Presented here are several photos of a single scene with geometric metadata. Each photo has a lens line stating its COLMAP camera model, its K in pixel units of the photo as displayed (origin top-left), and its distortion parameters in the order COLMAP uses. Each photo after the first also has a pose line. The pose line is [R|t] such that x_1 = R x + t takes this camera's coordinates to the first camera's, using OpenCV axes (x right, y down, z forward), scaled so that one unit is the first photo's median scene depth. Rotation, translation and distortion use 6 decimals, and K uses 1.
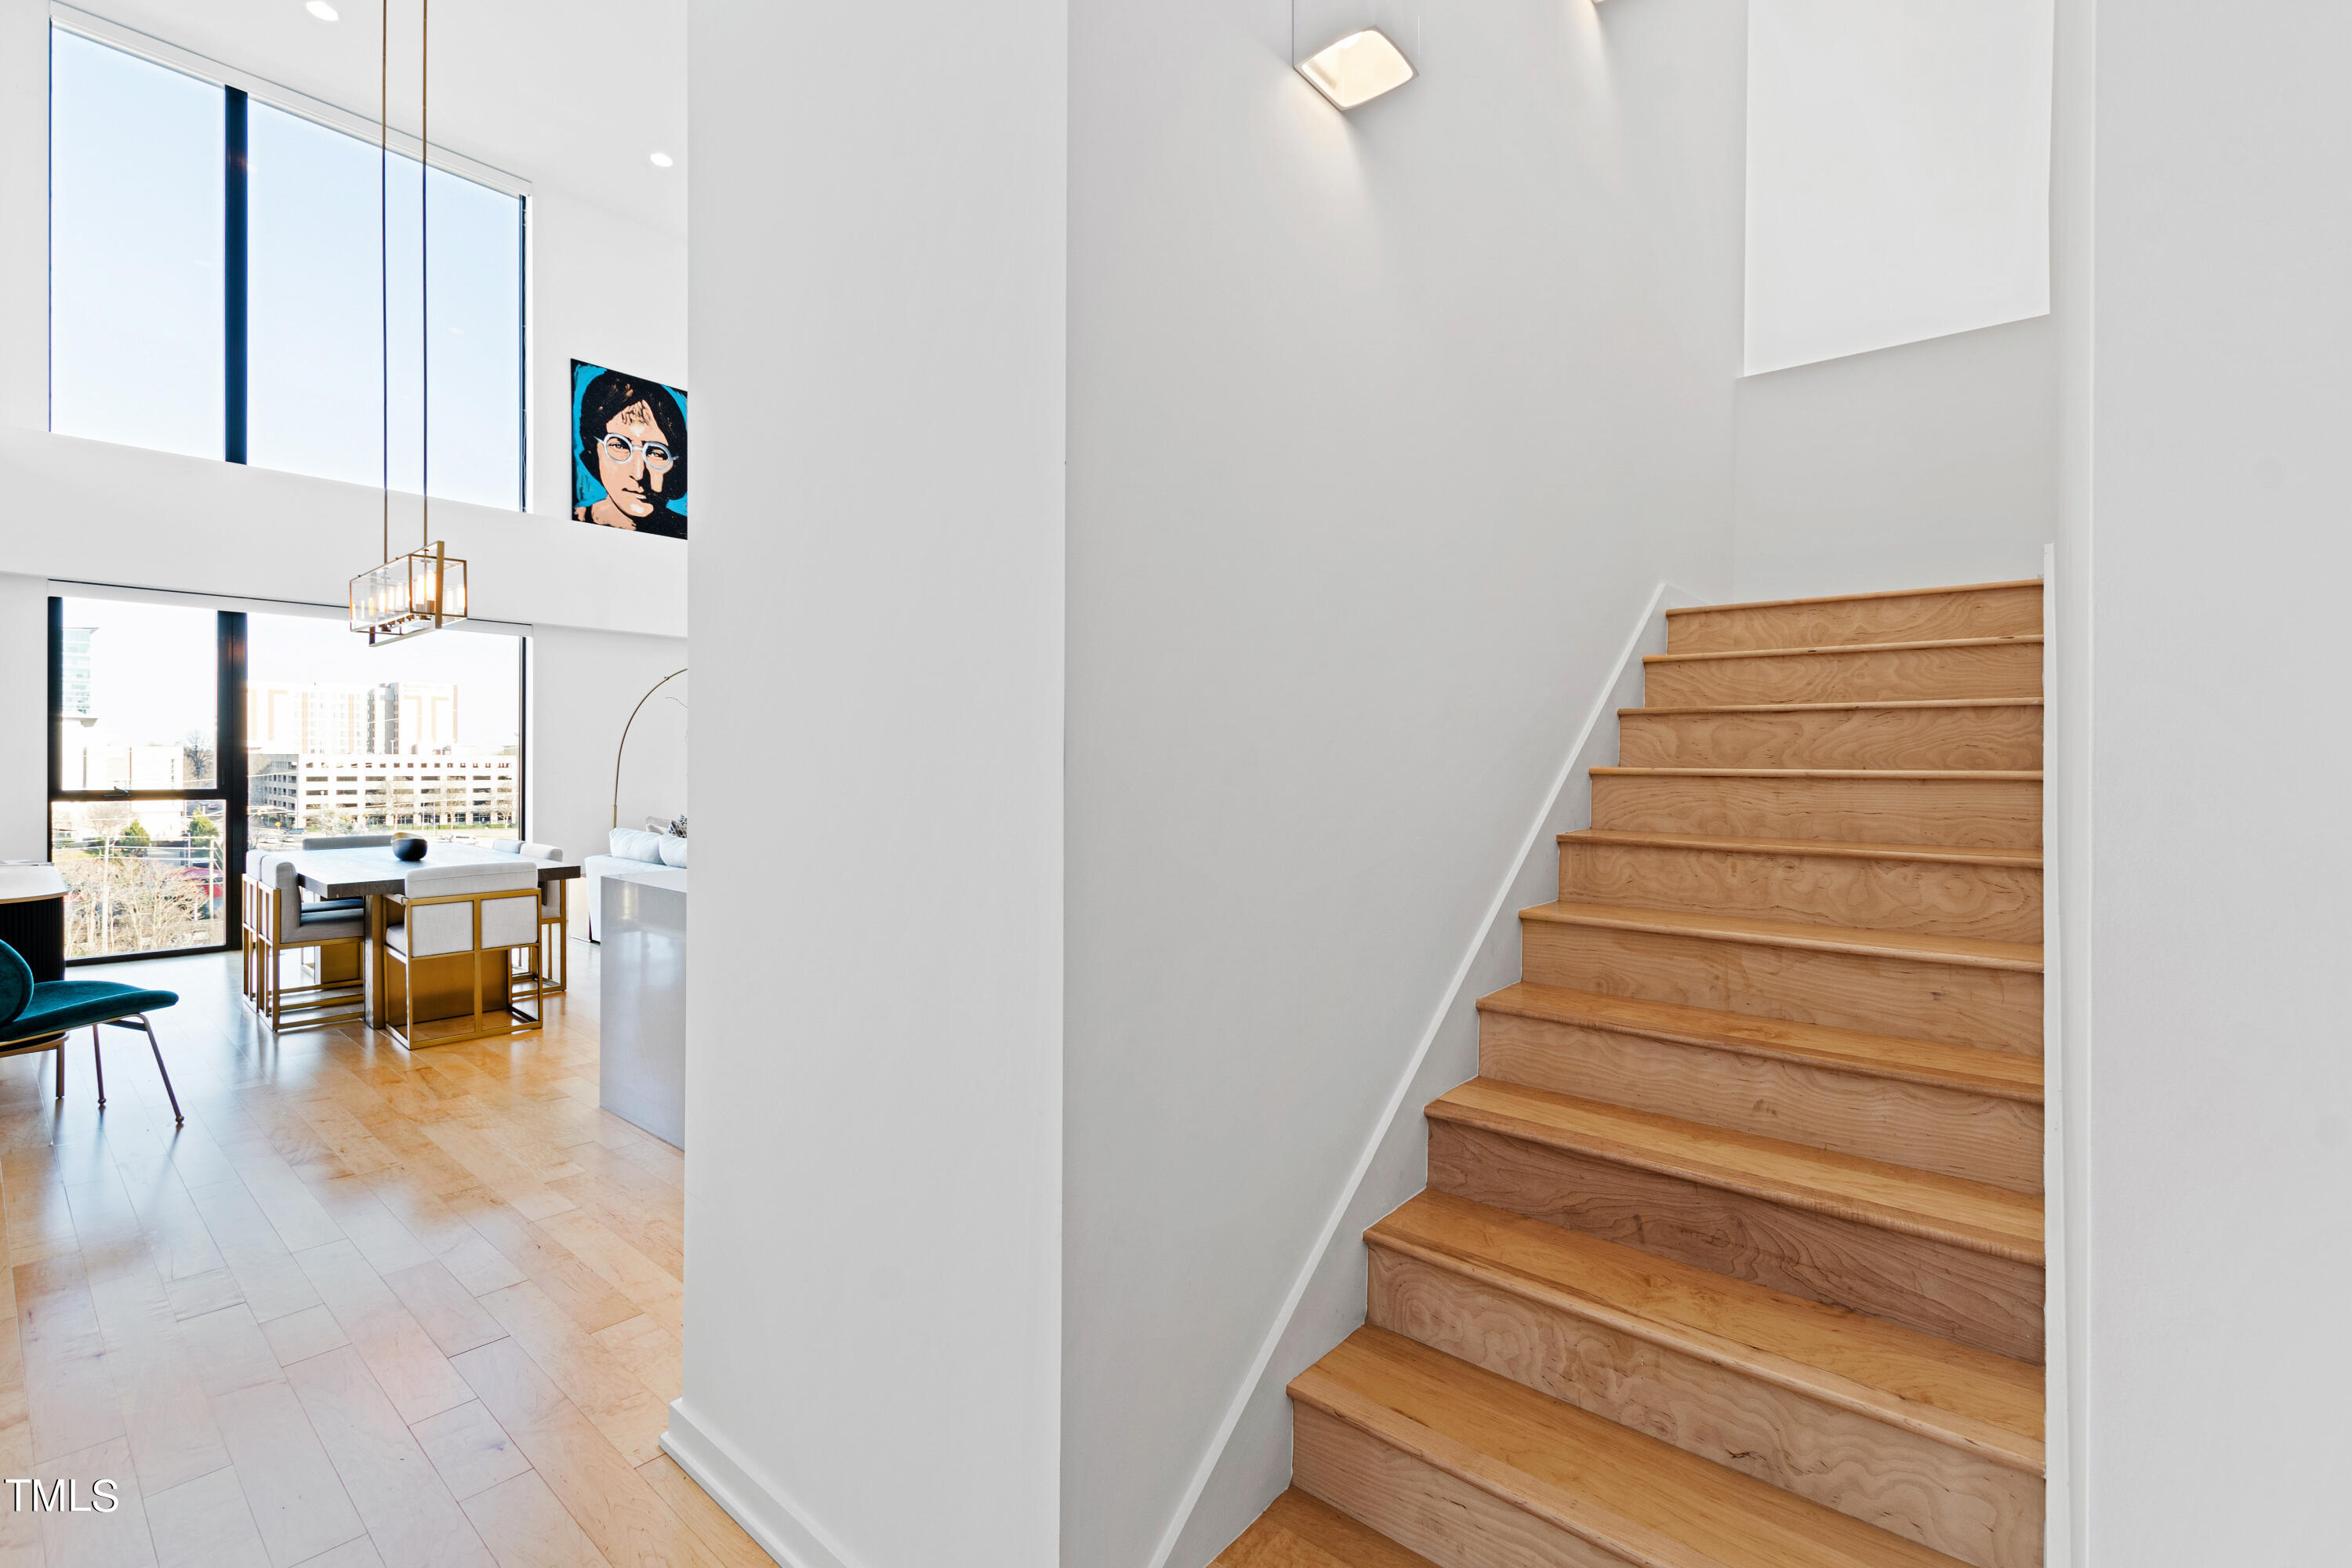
lens RADIAL K [[1036.0, 0, 1147.2], [0, 1036.0, 769.6], [0, 0, 1]] dist [0.014877, -0.010202]
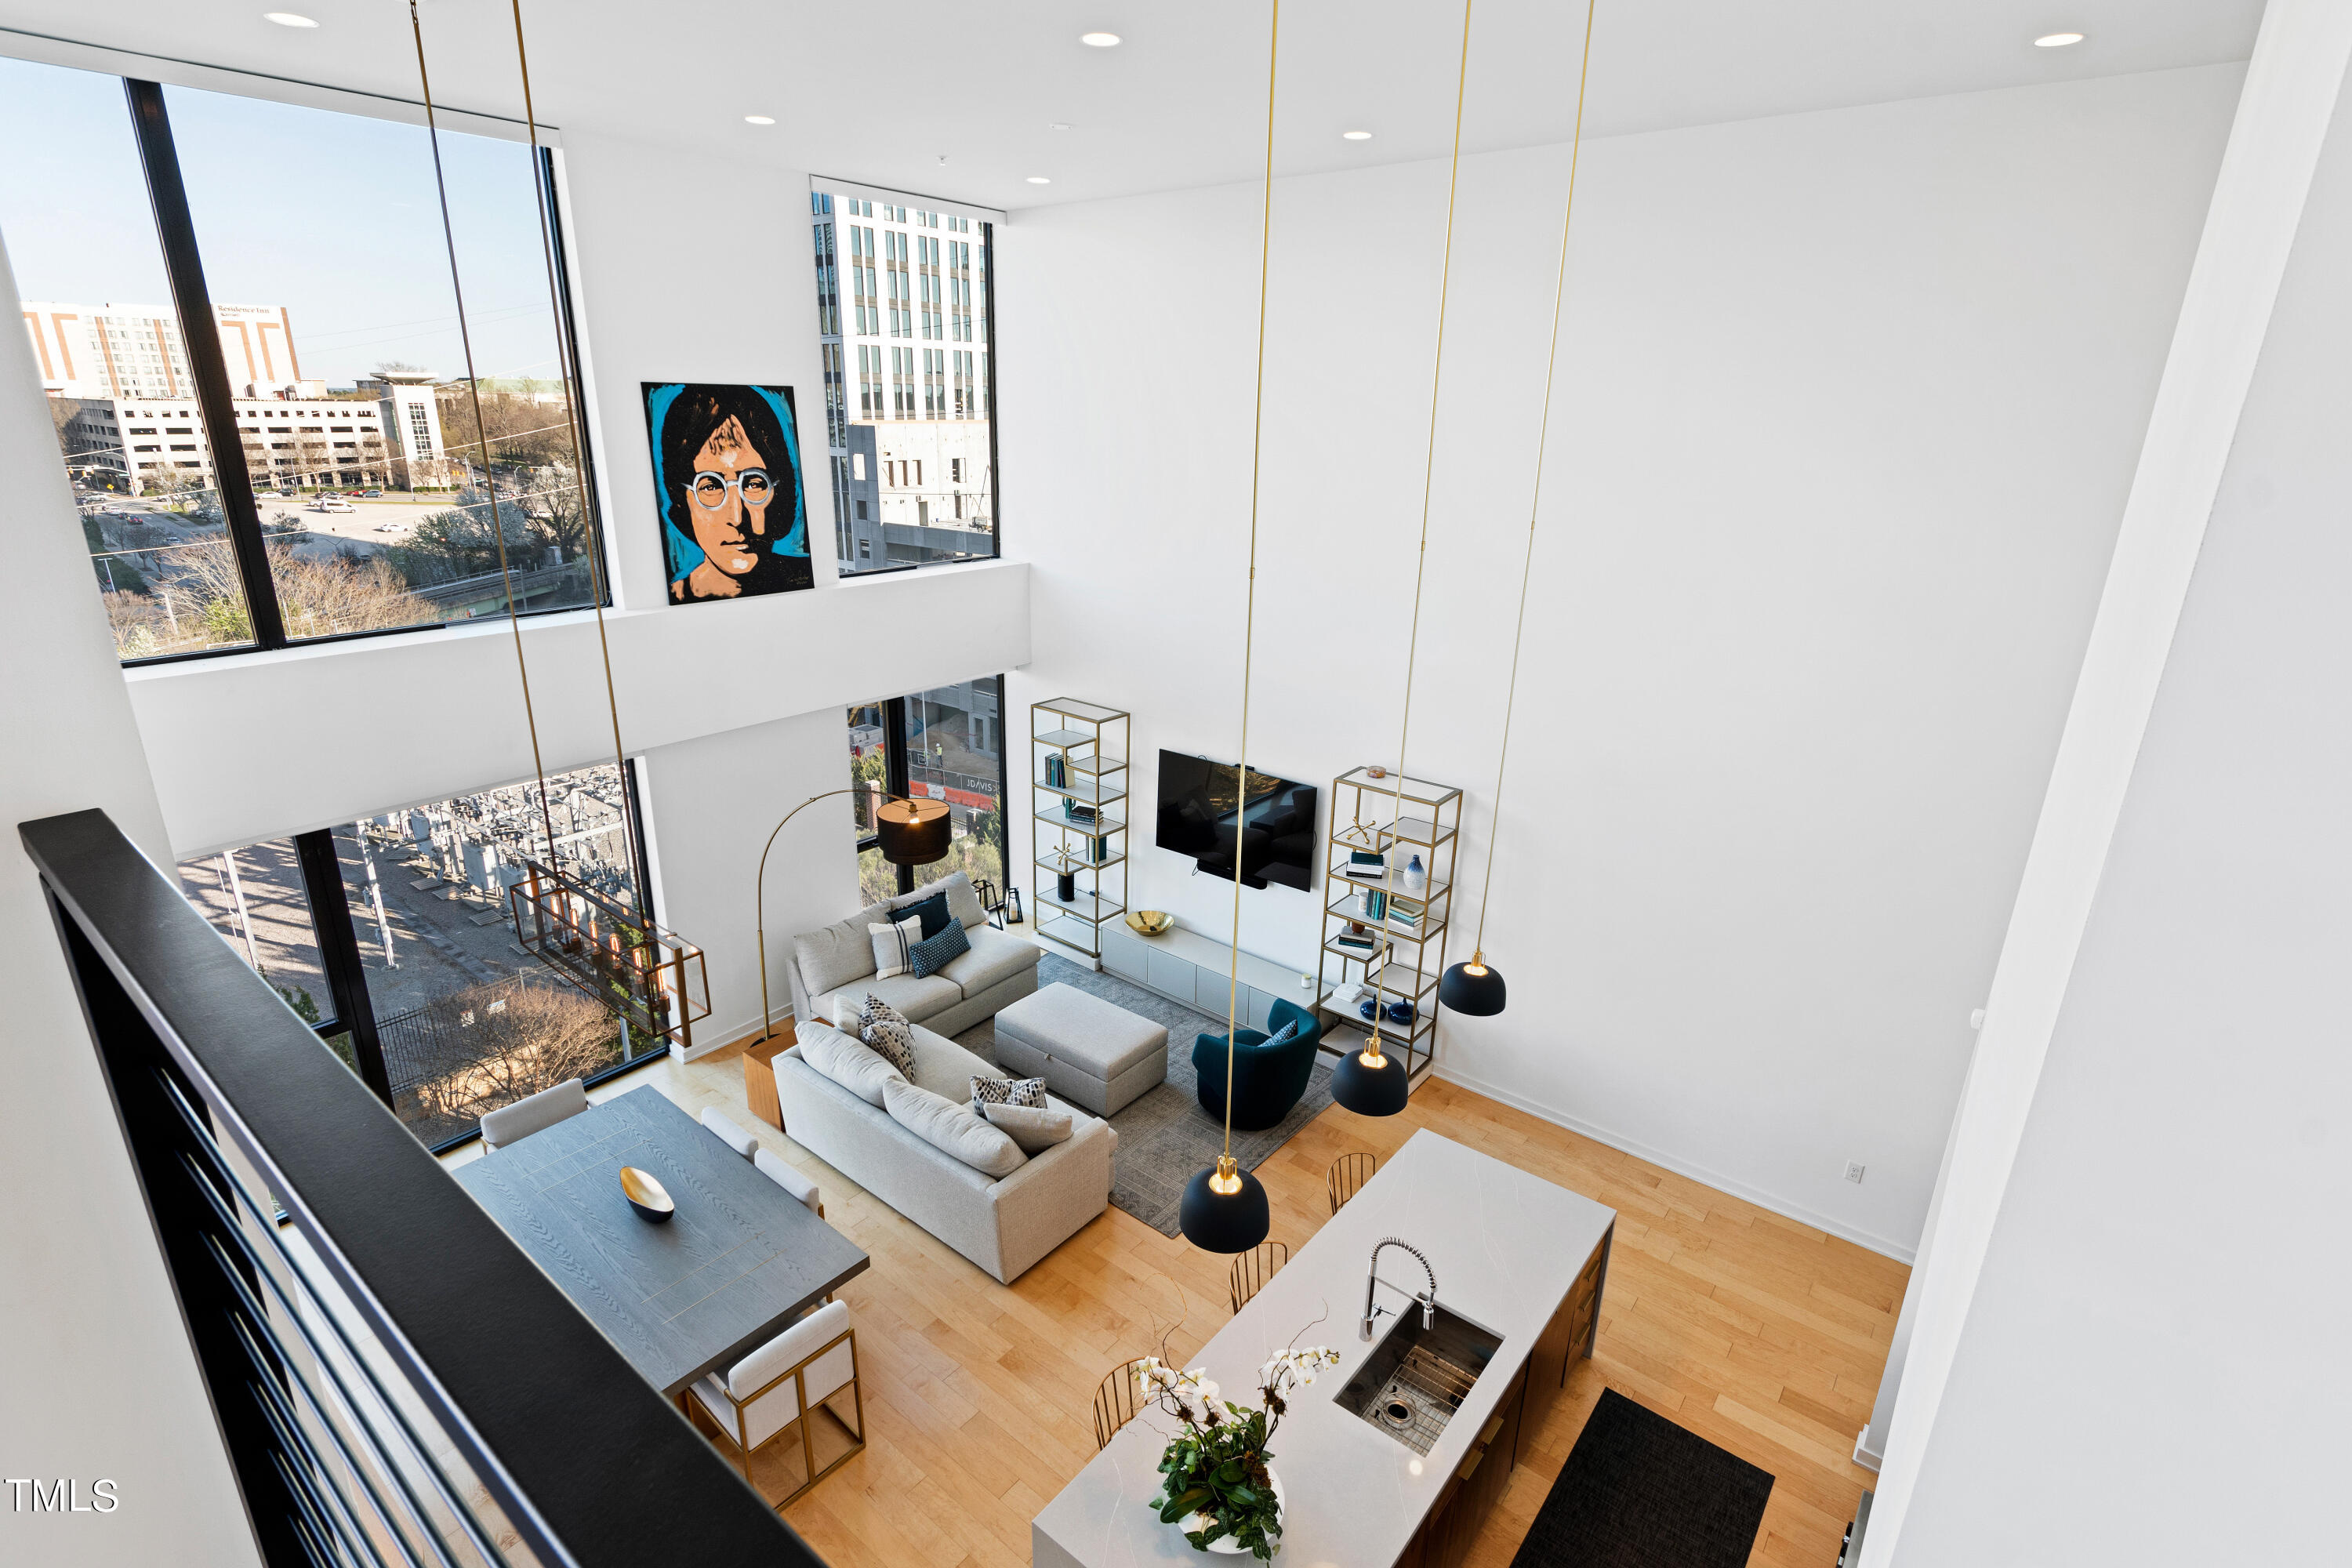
lens RADIAL K [[1136.5, 0, 1176.0], [0, 1136.5, 784.0], [0, 0, 1]] dist [-0.000229, -0.004781]
pose [[0.998829, -0.003204, 0.048282, -0.198353], [-0.012086, 0.949661, 0.313046, -0.354168], [-0.046854, -0.313263, 0.948510, 0.117197]]
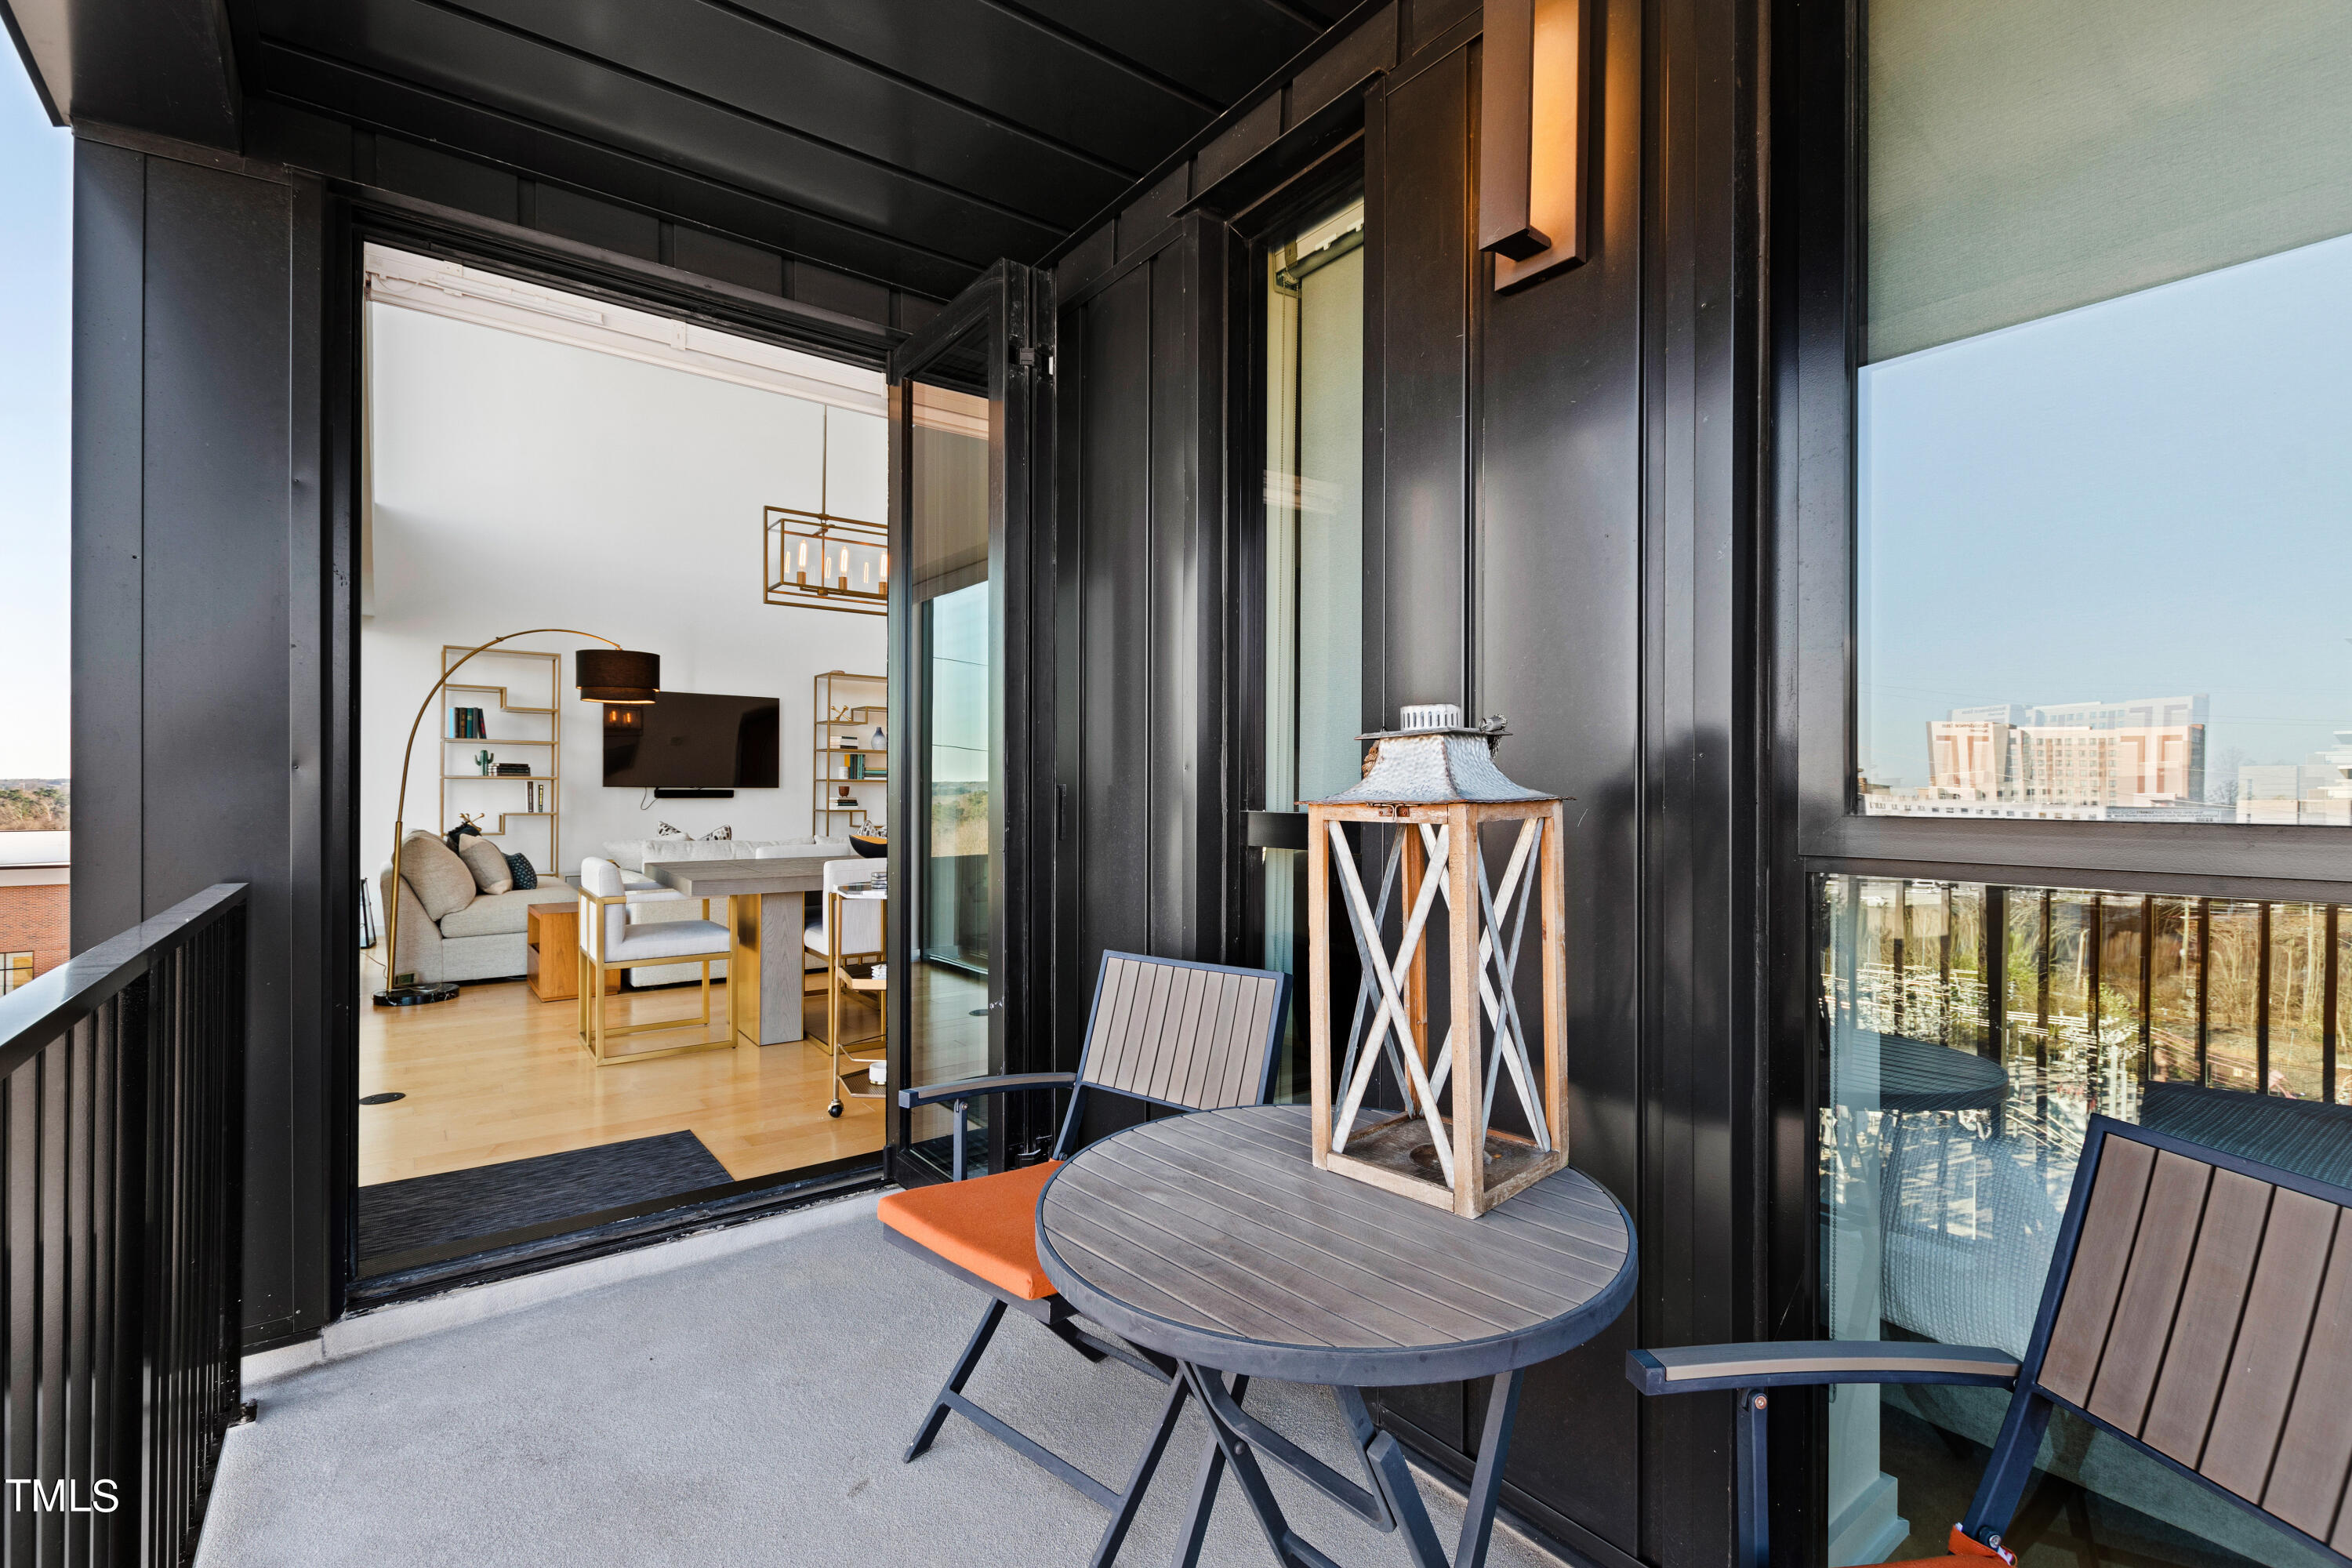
lens RADIAL K [[1052.1, 0, 1160.3], [0, 1052.1, 793.8], [0, 0, 1]] dist [-0.003233, -0.000489]
pose [[0.210725, -0.020382, 0.977333, -0.983254], [-0.000201, 0.999782, 0.020894, -0.000371], [-0.977545, -0.004599, 0.210675, 0.367354]]
